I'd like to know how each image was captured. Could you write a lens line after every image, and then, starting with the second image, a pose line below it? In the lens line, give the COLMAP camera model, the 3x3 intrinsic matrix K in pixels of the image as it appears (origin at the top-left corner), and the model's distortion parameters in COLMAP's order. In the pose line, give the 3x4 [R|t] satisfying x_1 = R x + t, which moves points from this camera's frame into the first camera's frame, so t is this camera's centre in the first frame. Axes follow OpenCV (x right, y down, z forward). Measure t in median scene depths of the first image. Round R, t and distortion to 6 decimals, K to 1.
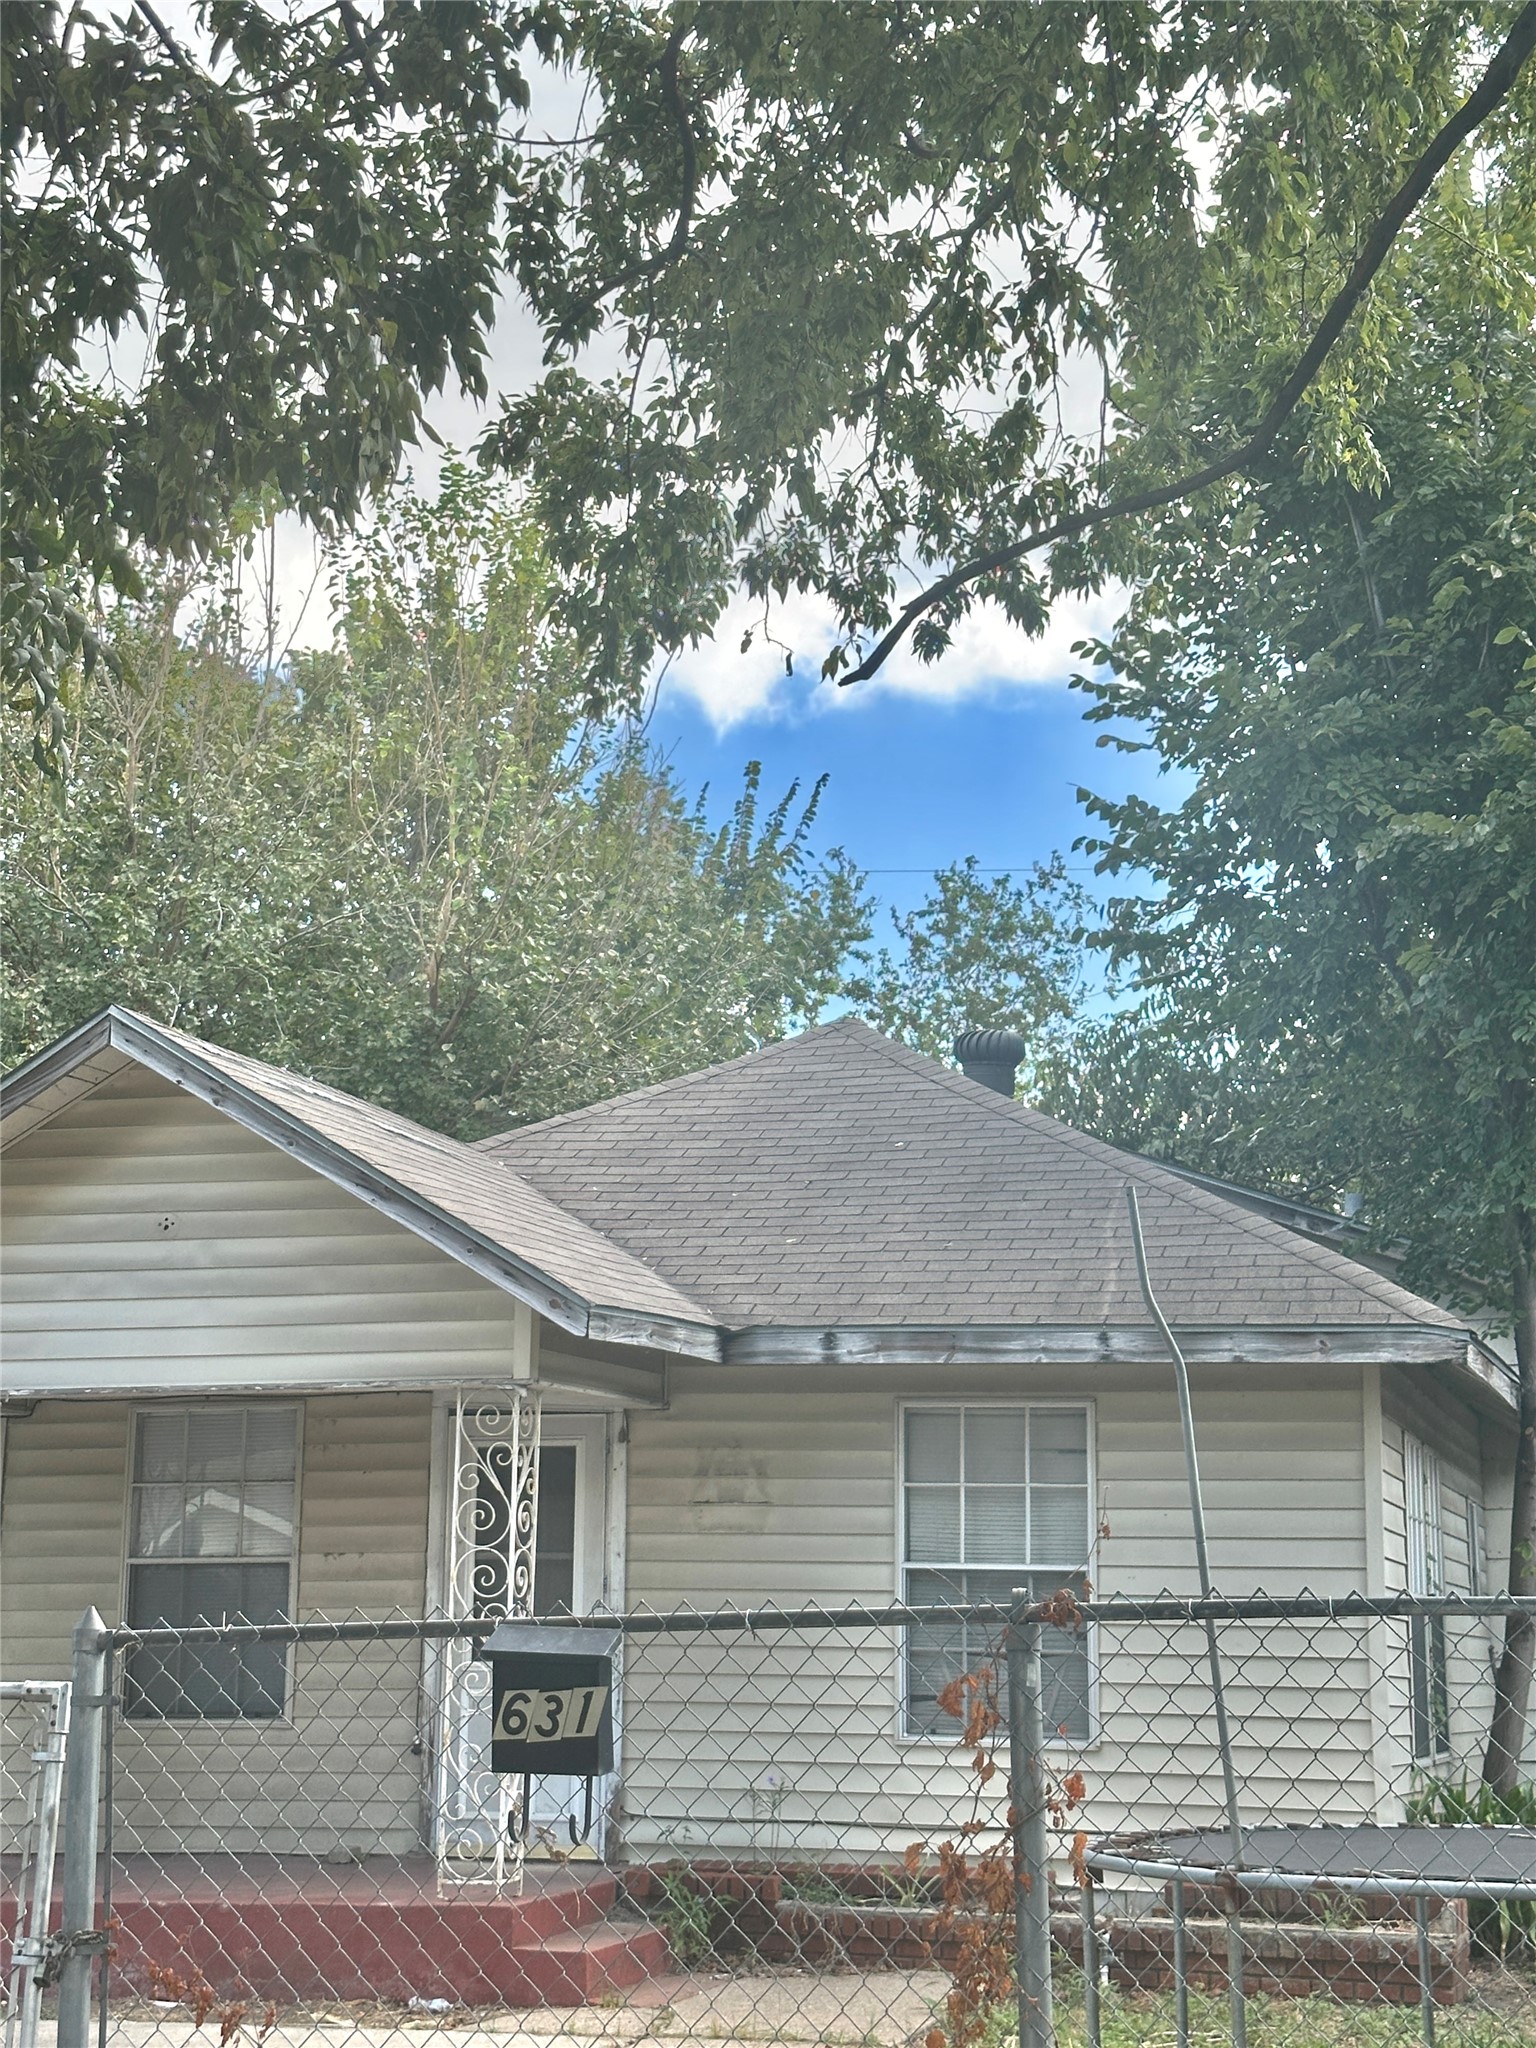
lens RADIAL K [[3324.5, 0, 768.0], [0, 3324.5, 1024.0], [0, 0, 1]] dist [0.173218, 0.072074]
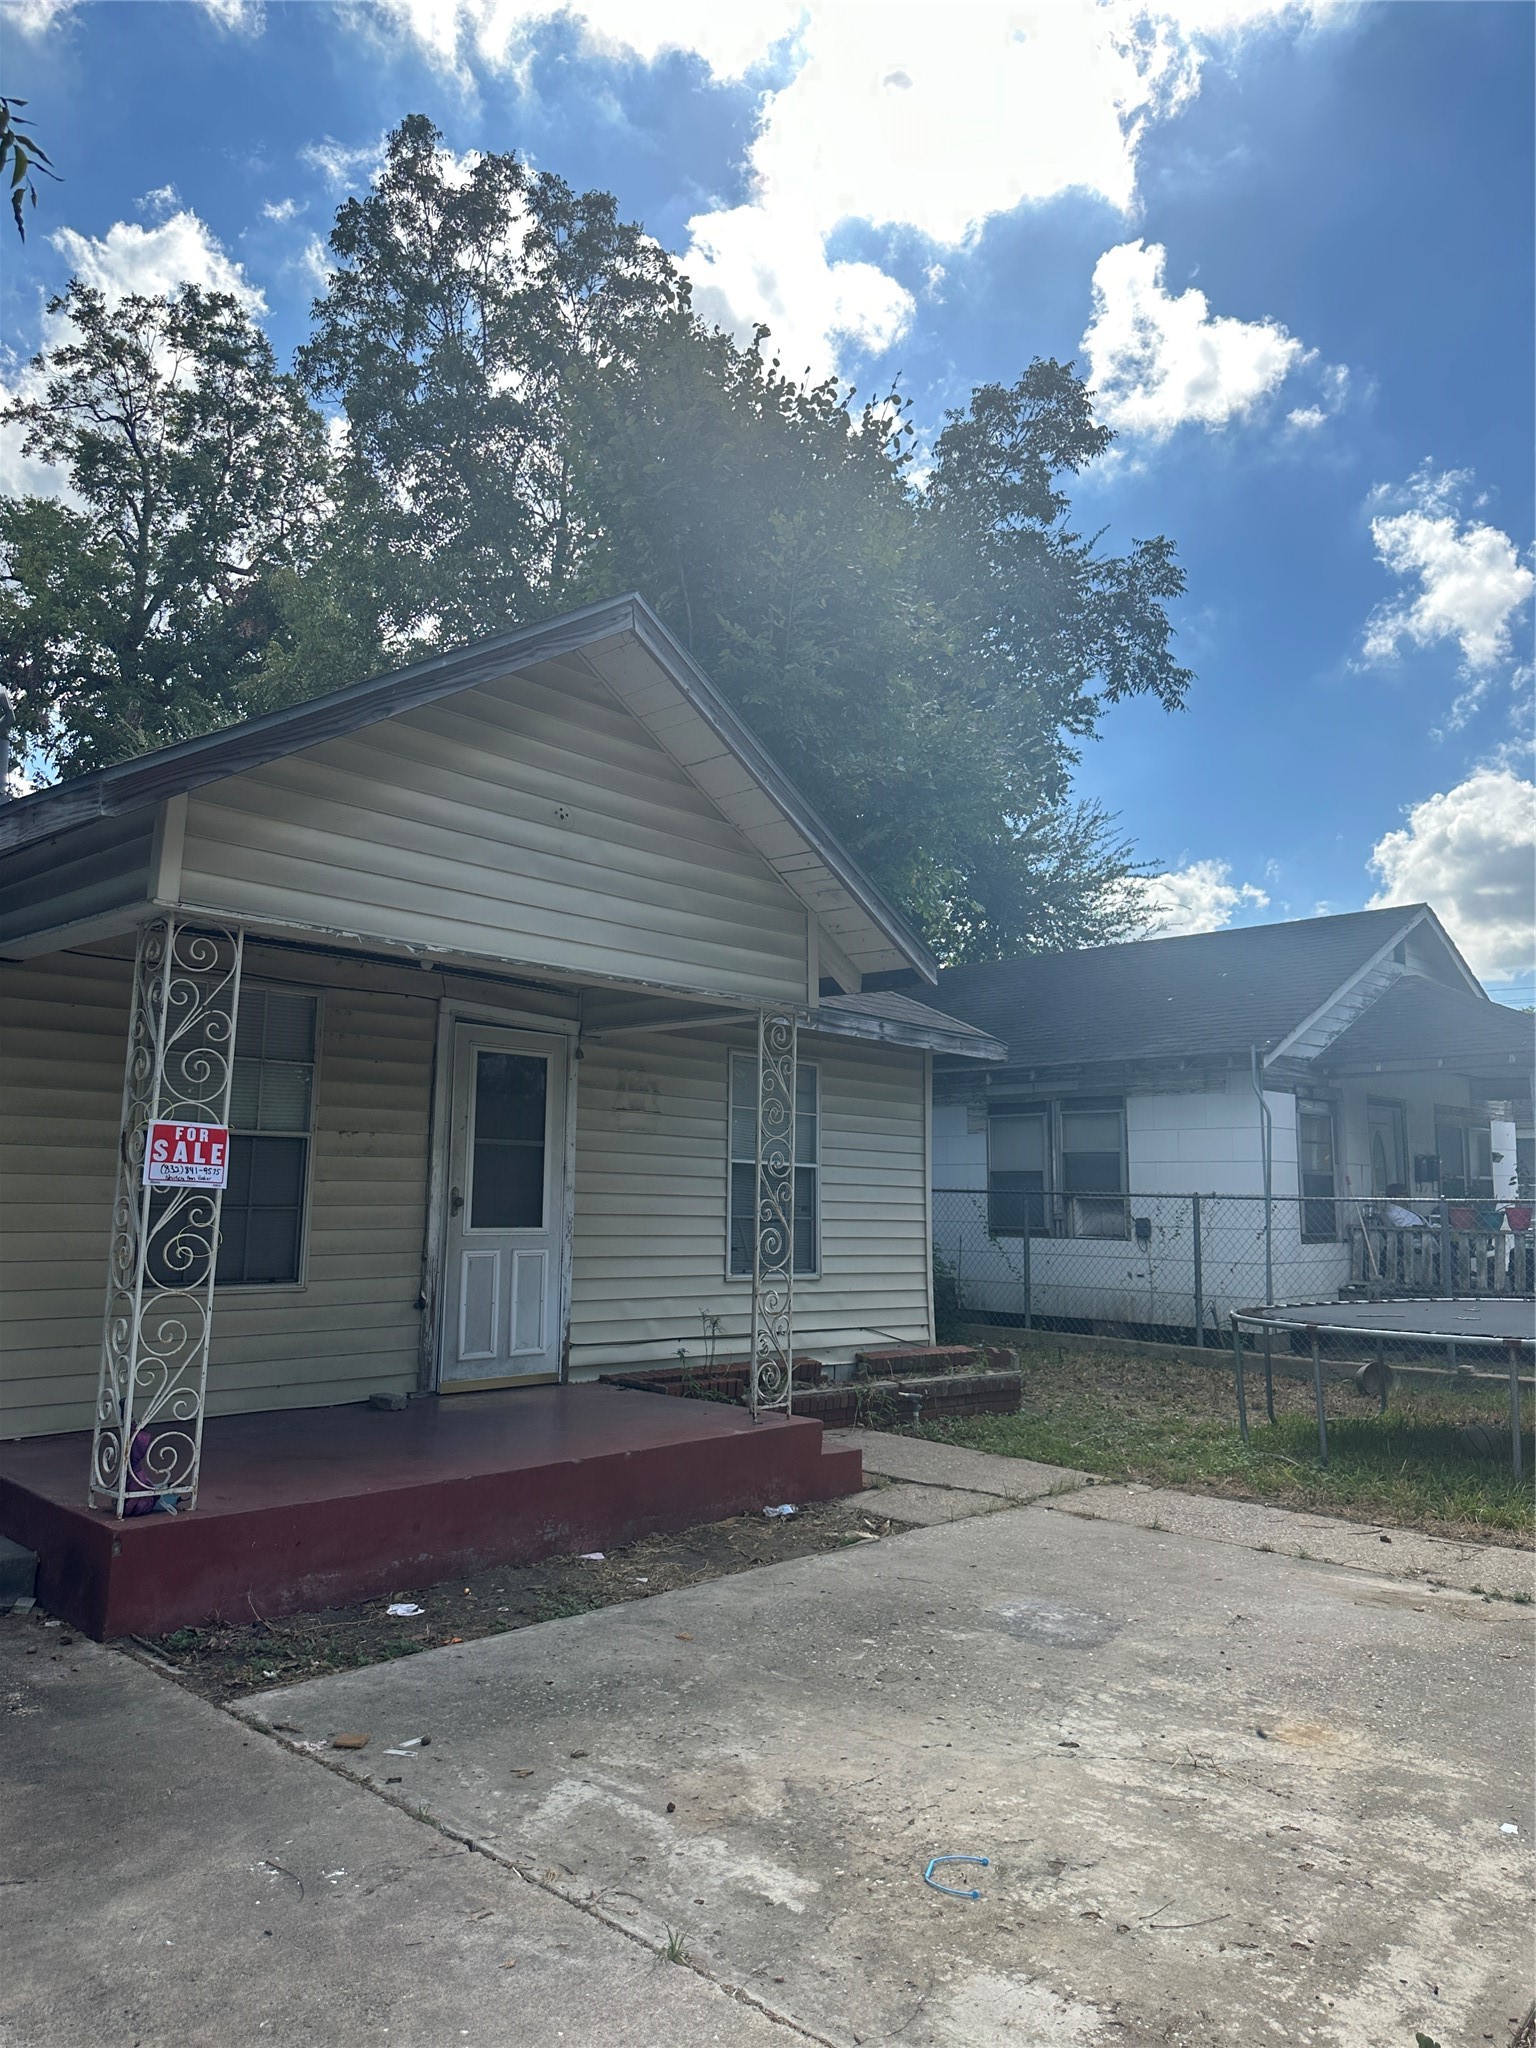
lens RADIAL K [[1438.2, 0, 768.0], [0, 1438.2, 1024.0], [0, 0, 1]] dist [0.121210, -0.001486]
pose [[0.460840, 0.115861, 0.879888, -0.516523], [-0.169411, 0.984695, -0.040933, 0.126887], [-0.871164, -0.130200, 0.473415, 0.699977]]
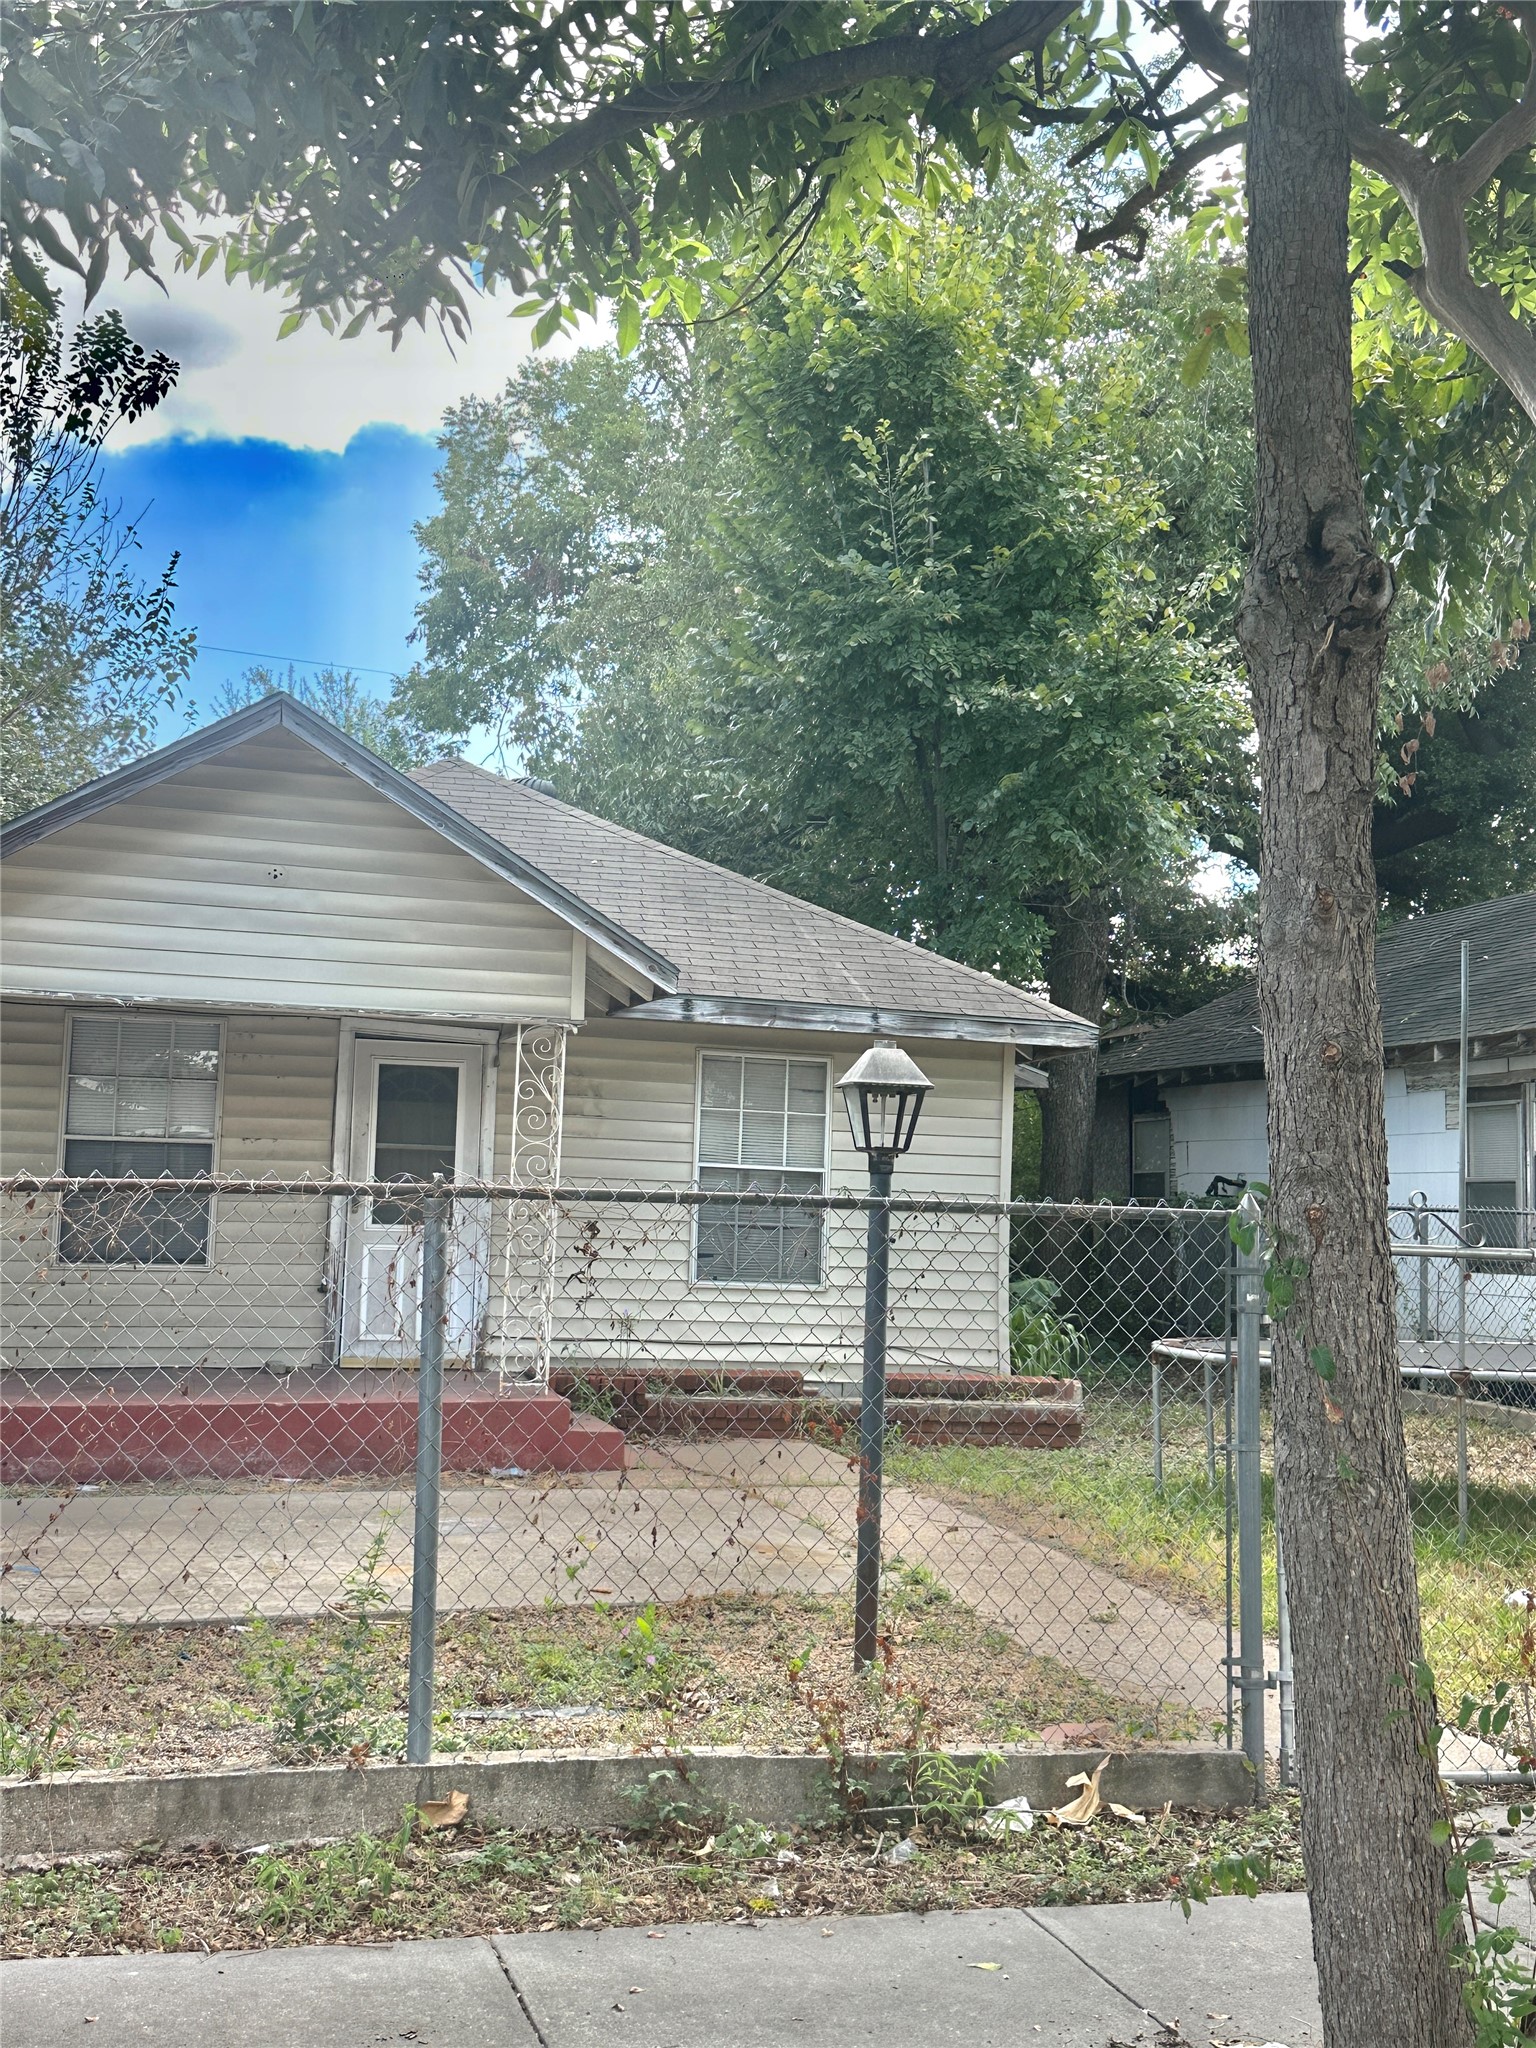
lens RADIAL K [[2321.7, 0, 768.0], [0, 2321.7, 1024.0], [0, 0, 1]] dist [0.166905, 0.008860]
pose [[0.844505, 0.066128, 0.531450, -0.465508], [-0.120677, 0.990323, 0.068539, 0.032189], [-0.521775, -0.122015, 0.844312, 0.160645]]
